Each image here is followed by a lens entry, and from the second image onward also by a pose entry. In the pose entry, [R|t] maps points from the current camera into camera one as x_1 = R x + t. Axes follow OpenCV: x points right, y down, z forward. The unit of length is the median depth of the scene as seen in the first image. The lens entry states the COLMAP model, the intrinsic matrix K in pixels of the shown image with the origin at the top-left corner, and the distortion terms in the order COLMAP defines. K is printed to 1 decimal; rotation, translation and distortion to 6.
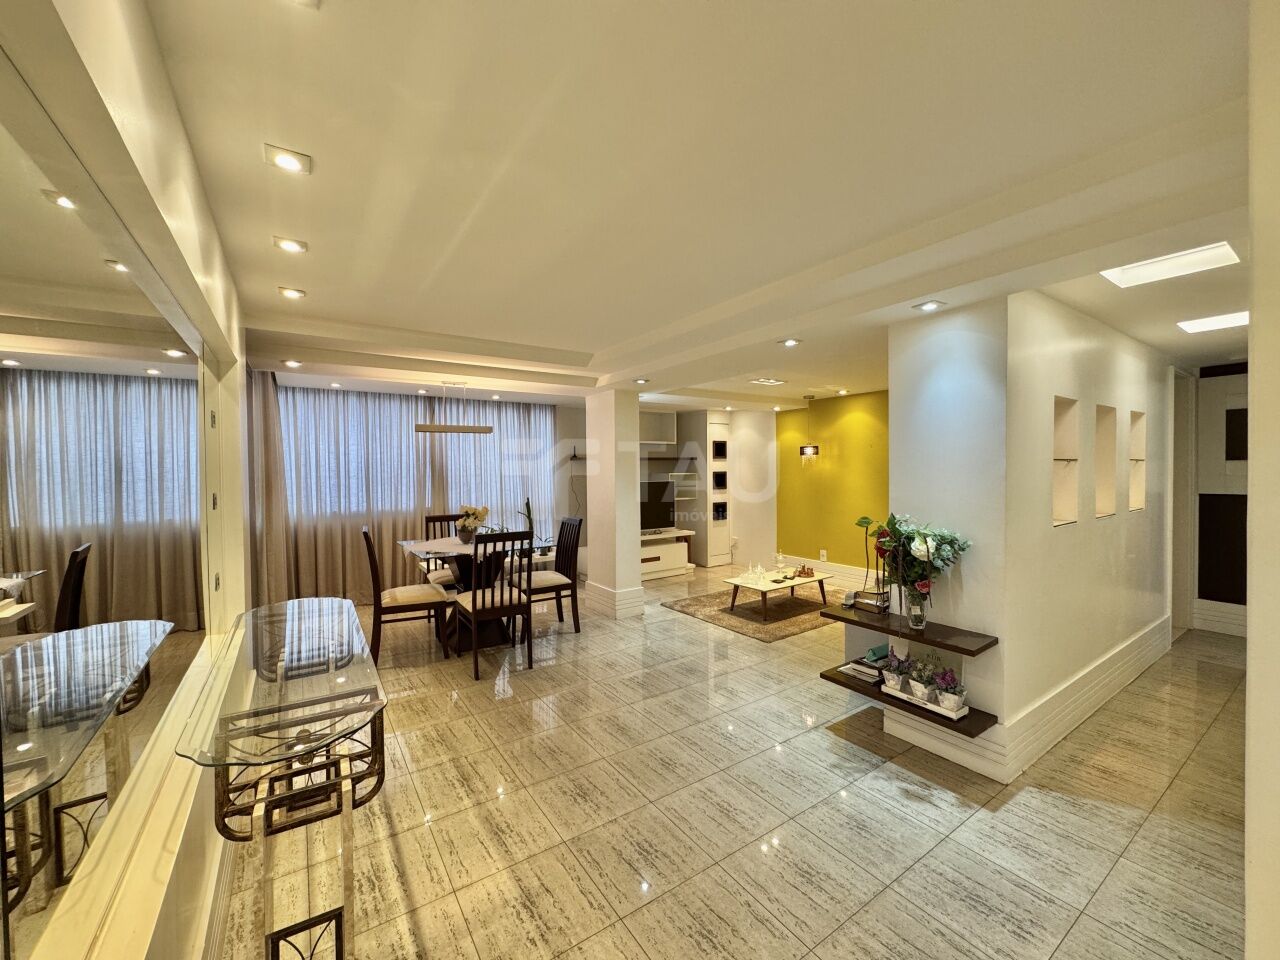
lens RADIAL K [[512.3, 0, 640.9], [0, 512.3, 477.9], [0, 0, 1]] dist [-0.002563, -0.000089]
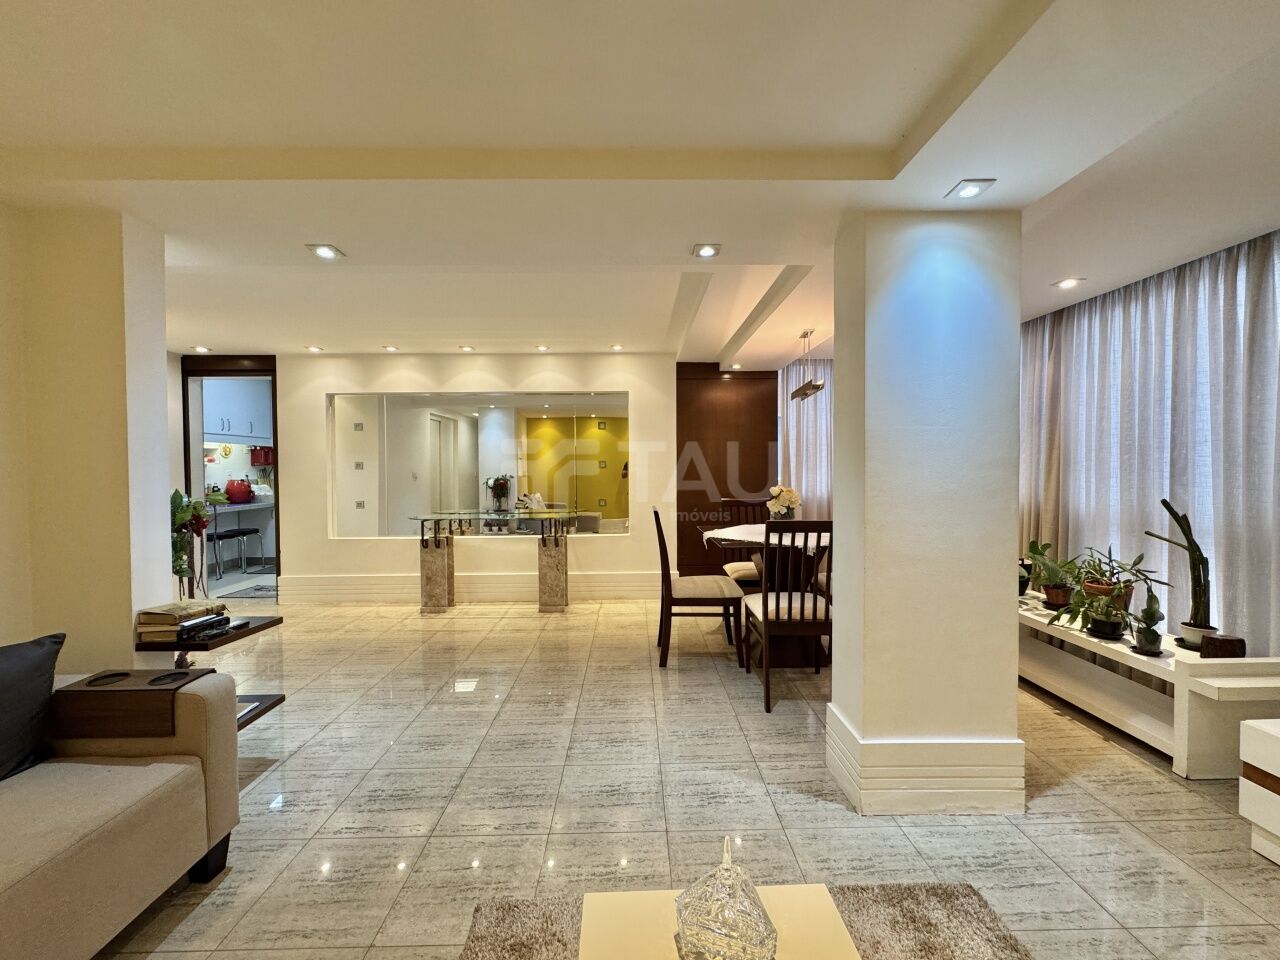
lens RADIAL K [[512.3, 0, 640.9], [0, 512.3, 477.9], [0, 0, 1]] dist [-0.002563, -0.000089]
pose [[-0.546334, 0.030843, -0.836999, 0.402451], [-0.003249, 0.999236, 0.038942, 0.009131], [0.837561, 0.023994, -0.545817, 1.082545]]
